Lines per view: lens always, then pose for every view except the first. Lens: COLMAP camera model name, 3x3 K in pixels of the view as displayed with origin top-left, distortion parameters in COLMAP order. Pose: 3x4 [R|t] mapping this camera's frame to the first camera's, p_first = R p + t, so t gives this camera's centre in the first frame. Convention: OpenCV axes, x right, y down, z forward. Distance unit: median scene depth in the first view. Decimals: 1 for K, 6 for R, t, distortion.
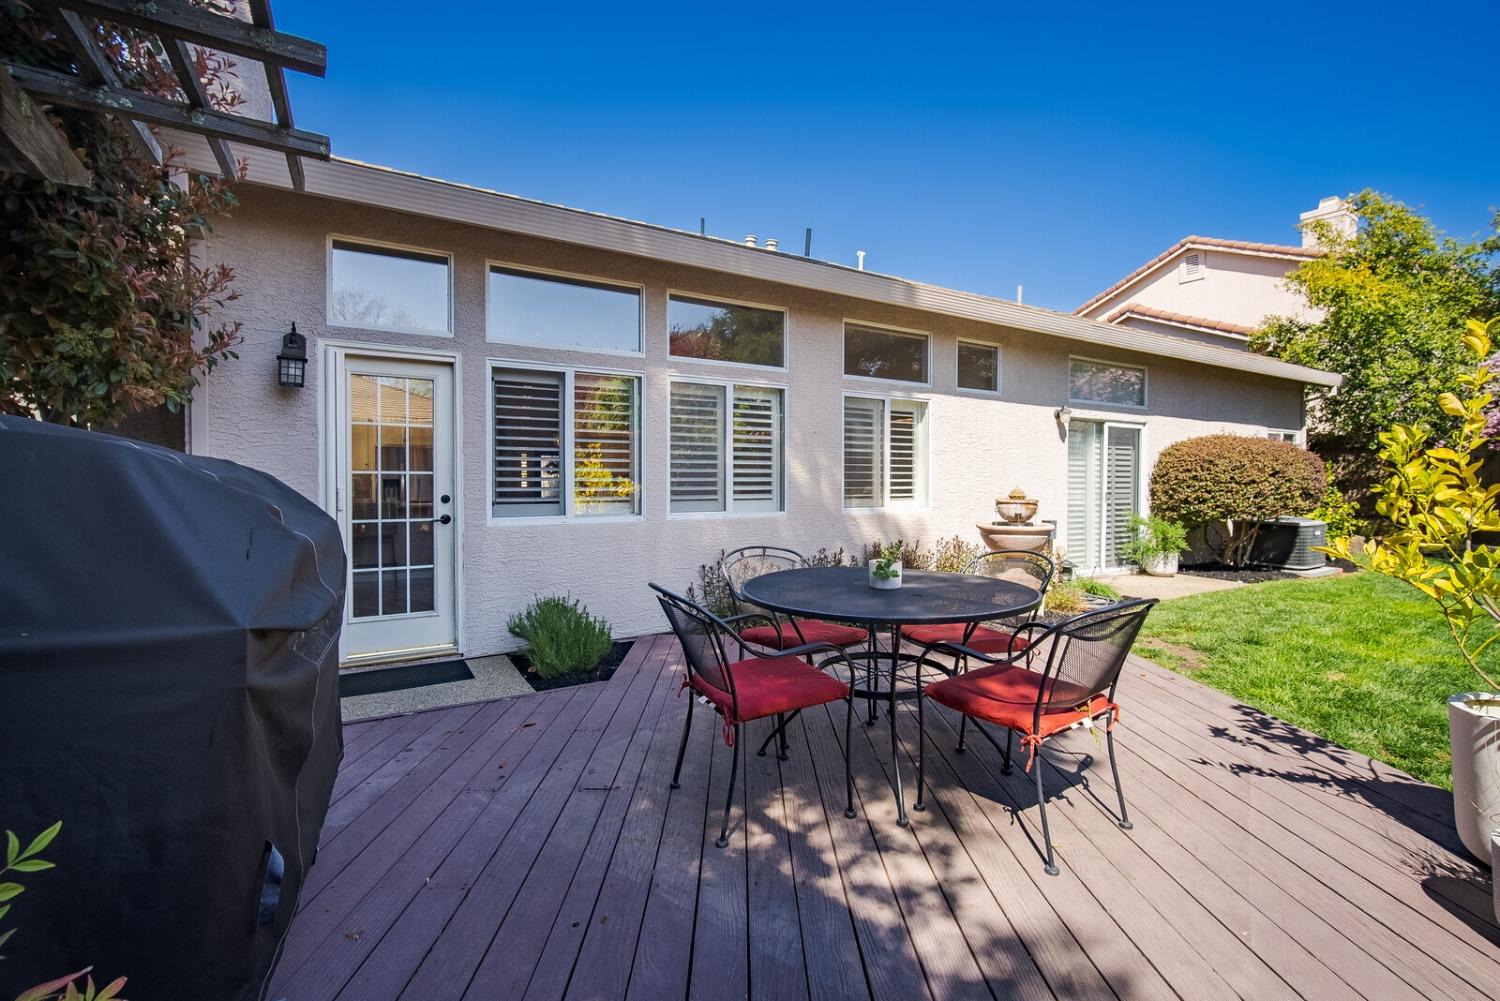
lens RADIAL K [[677.6, 0, 741.4], [0, 677.6, 494.8], [0, 0, 1]] dist [0.003106, 0.000602]
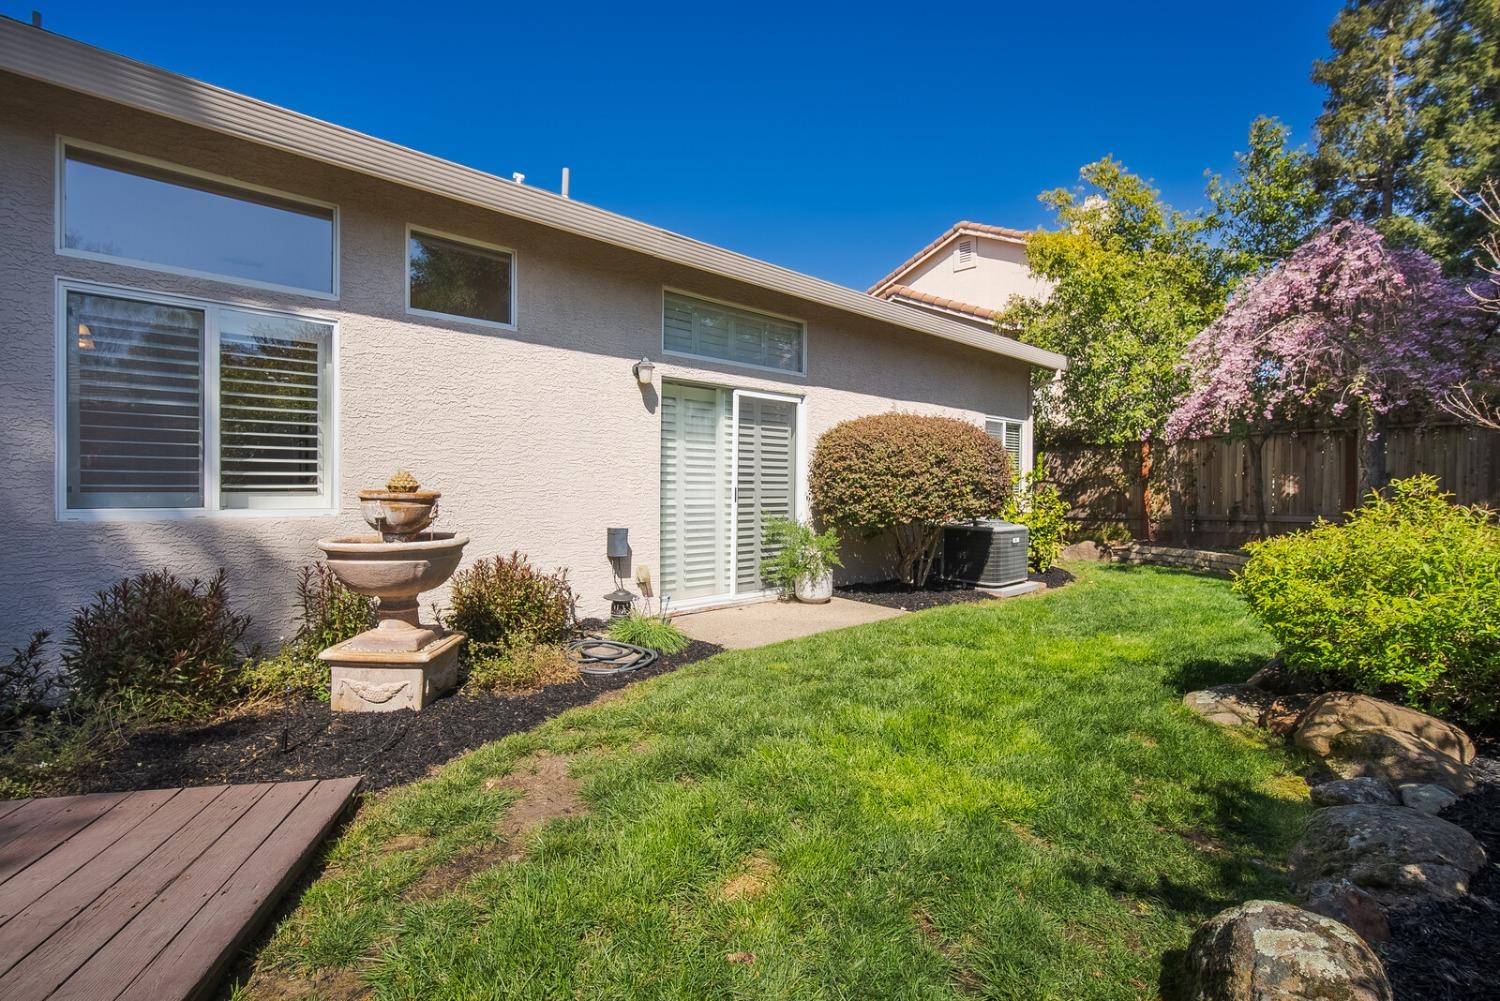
lens RADIAL K [[677.6, 0, 746.9], [0, 677.6, 495.0], [0, 0, 1]] dist [0.003106, 0.000602]
pose [[0.981391, 0.002175, 0.192007, 0.399304], [-0.001486, 0.999992, -0.003733, 0.006600], [-0.192014, 0.003378, 0.981386, 0.286567]]
